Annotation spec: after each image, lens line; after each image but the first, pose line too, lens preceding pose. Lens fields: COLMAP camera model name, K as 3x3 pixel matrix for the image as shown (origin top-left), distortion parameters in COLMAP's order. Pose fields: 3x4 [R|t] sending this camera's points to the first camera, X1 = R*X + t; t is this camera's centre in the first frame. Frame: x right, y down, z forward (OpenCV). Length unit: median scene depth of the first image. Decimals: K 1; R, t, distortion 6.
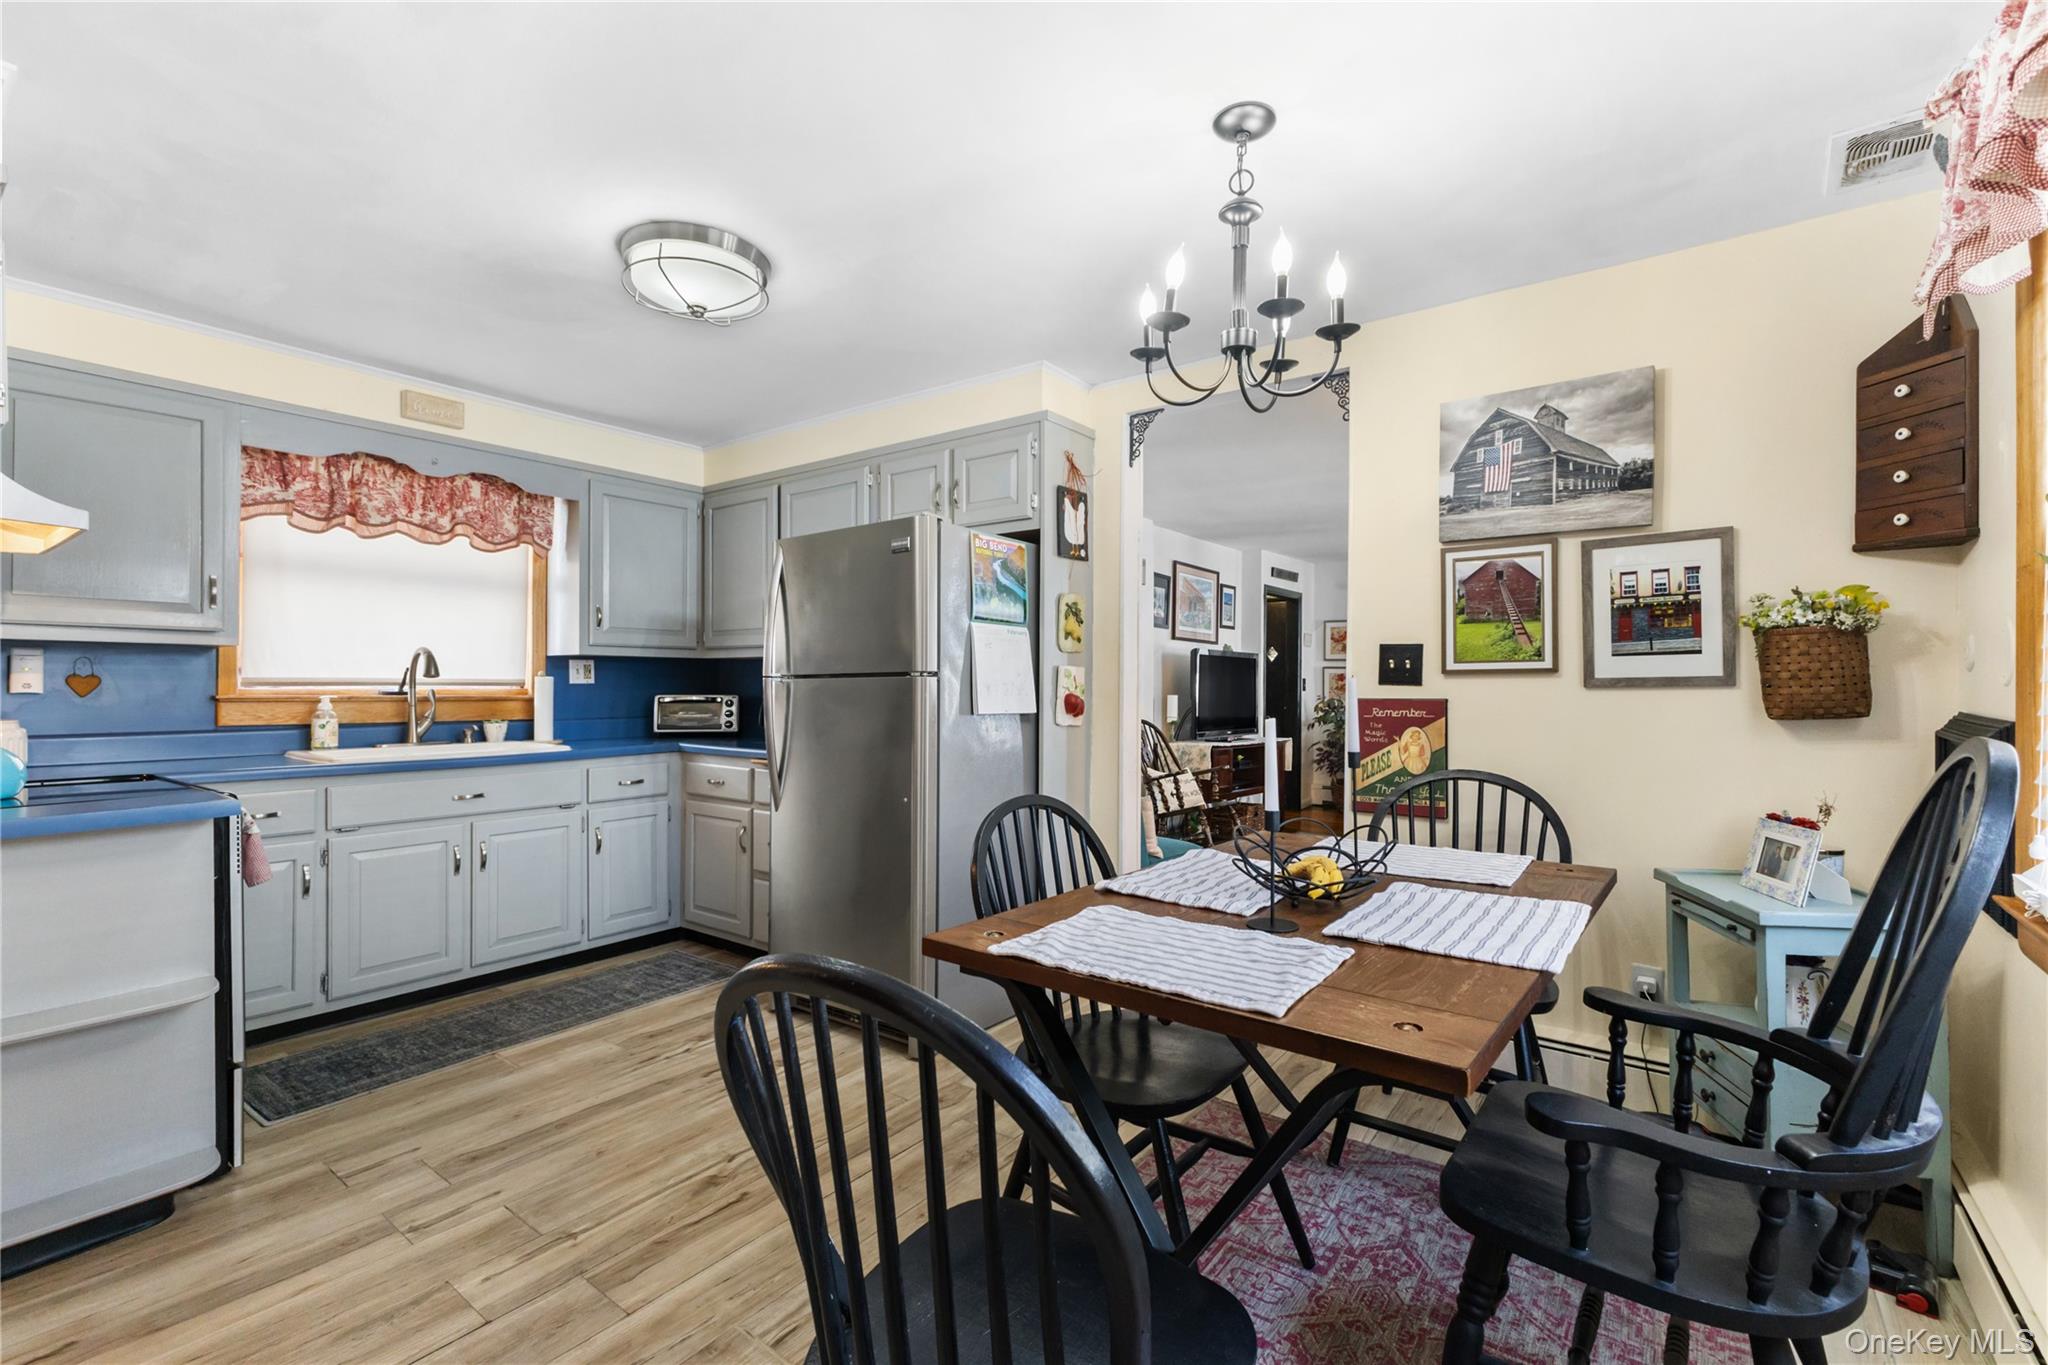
lens RADIAL K [[880.1, 0, 1016.4], [0, 880.1, 689.5], [0, 0, 1]] dist [-0.002876, -0.000176]
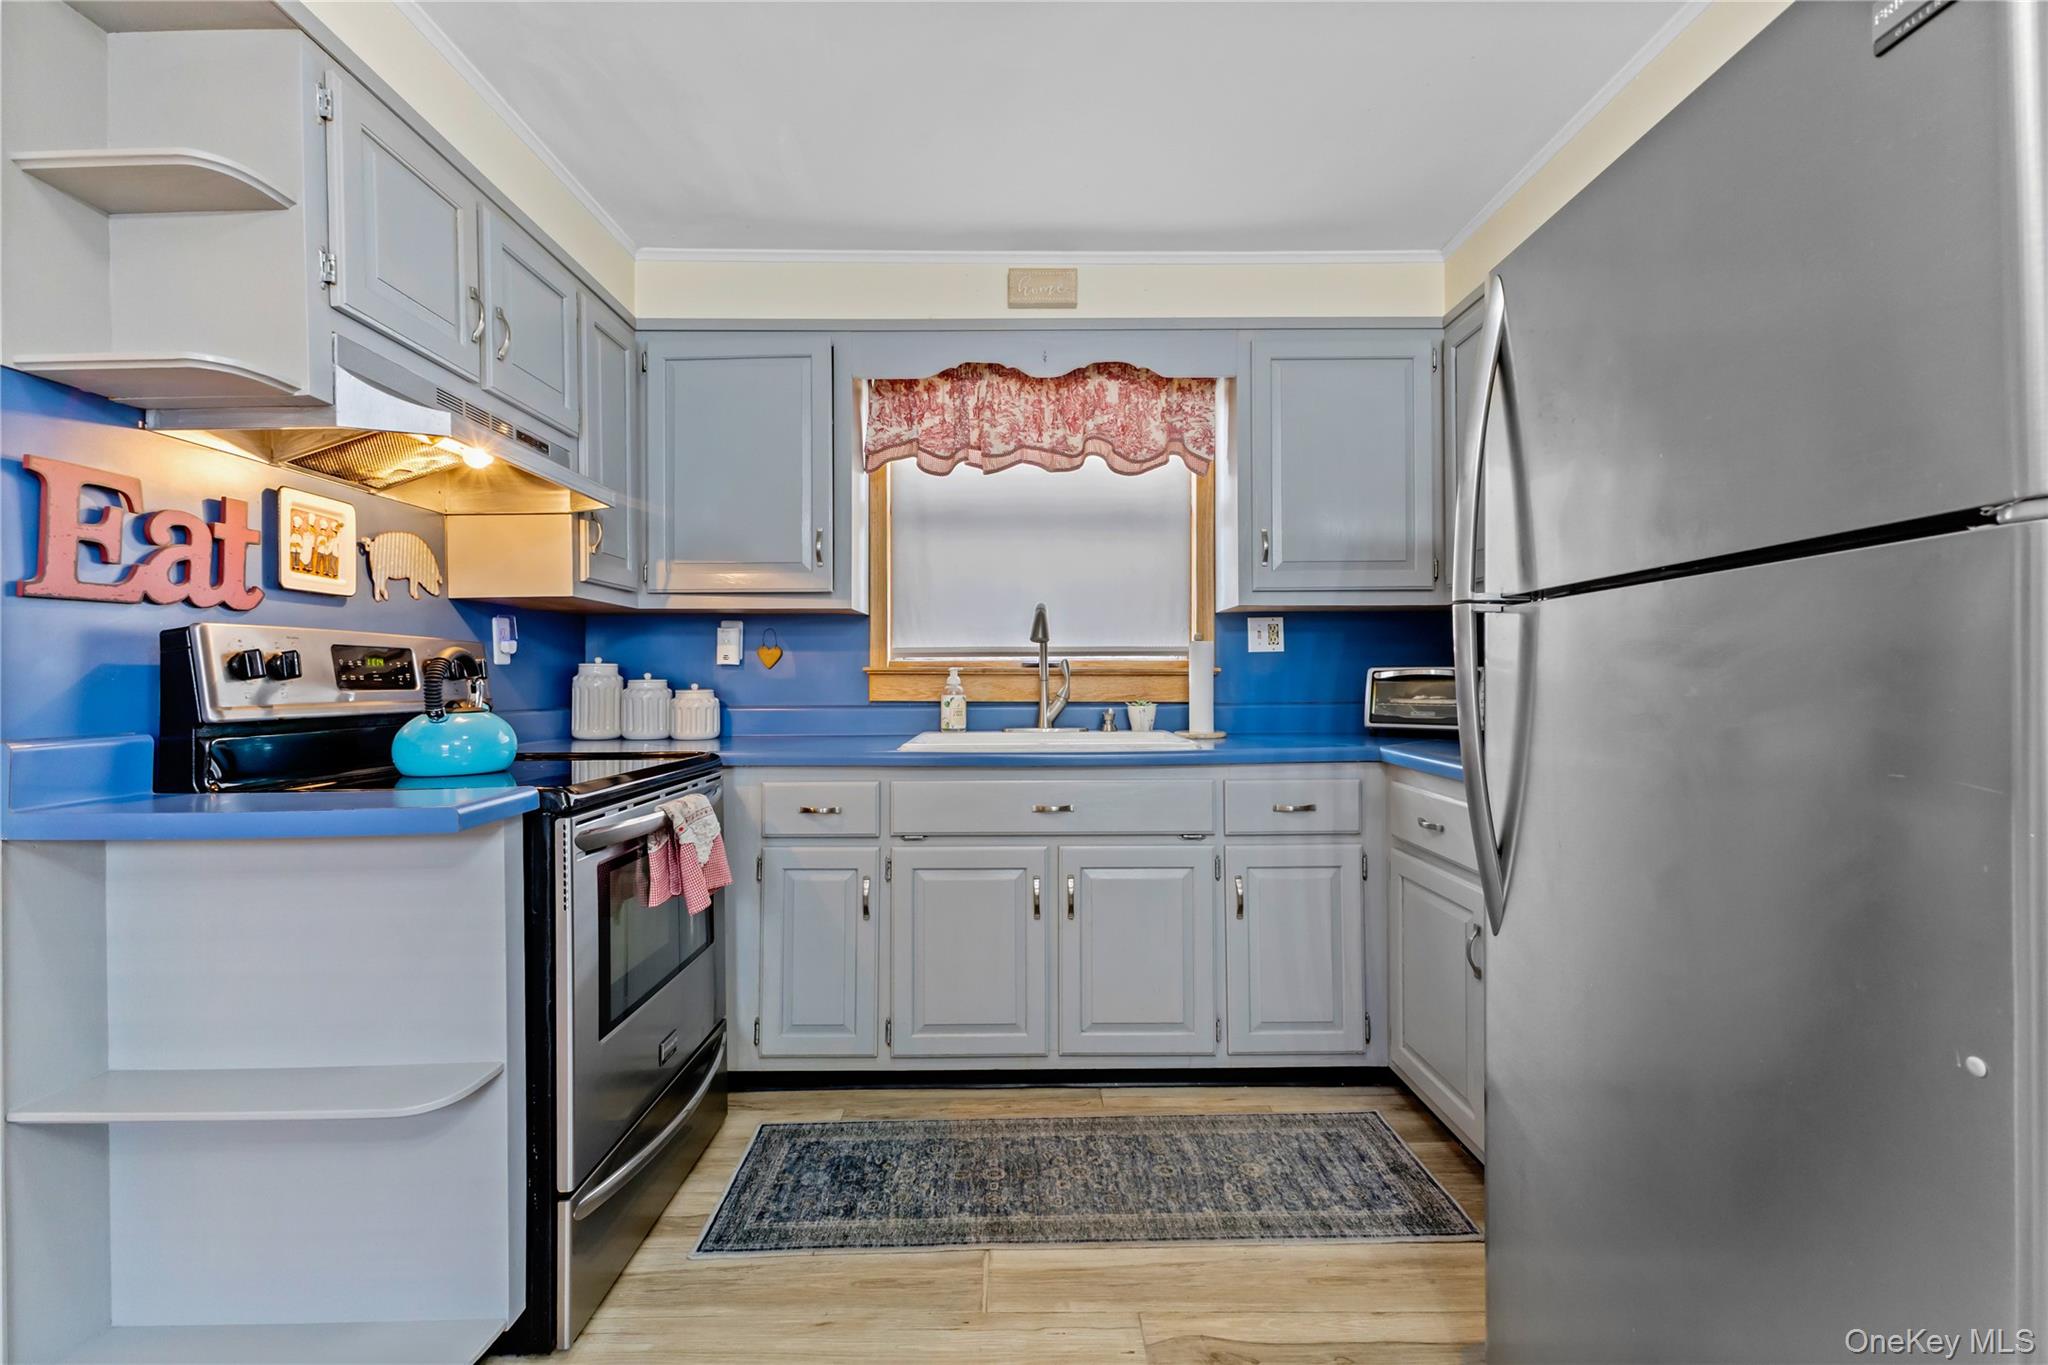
lens RADIAL K [[889.2, 0, 1020.3], [0, 889.2, 667.0], [0, 0, 1]] dist [0.001734, 0.000075]
pose [[0.613854, -0.015114, -0.789275, -0.079124], [0.001608, 0.999839, -0.017895, 0.021831], [0.789418, 0.009716, 0.613780, 0.533520]]
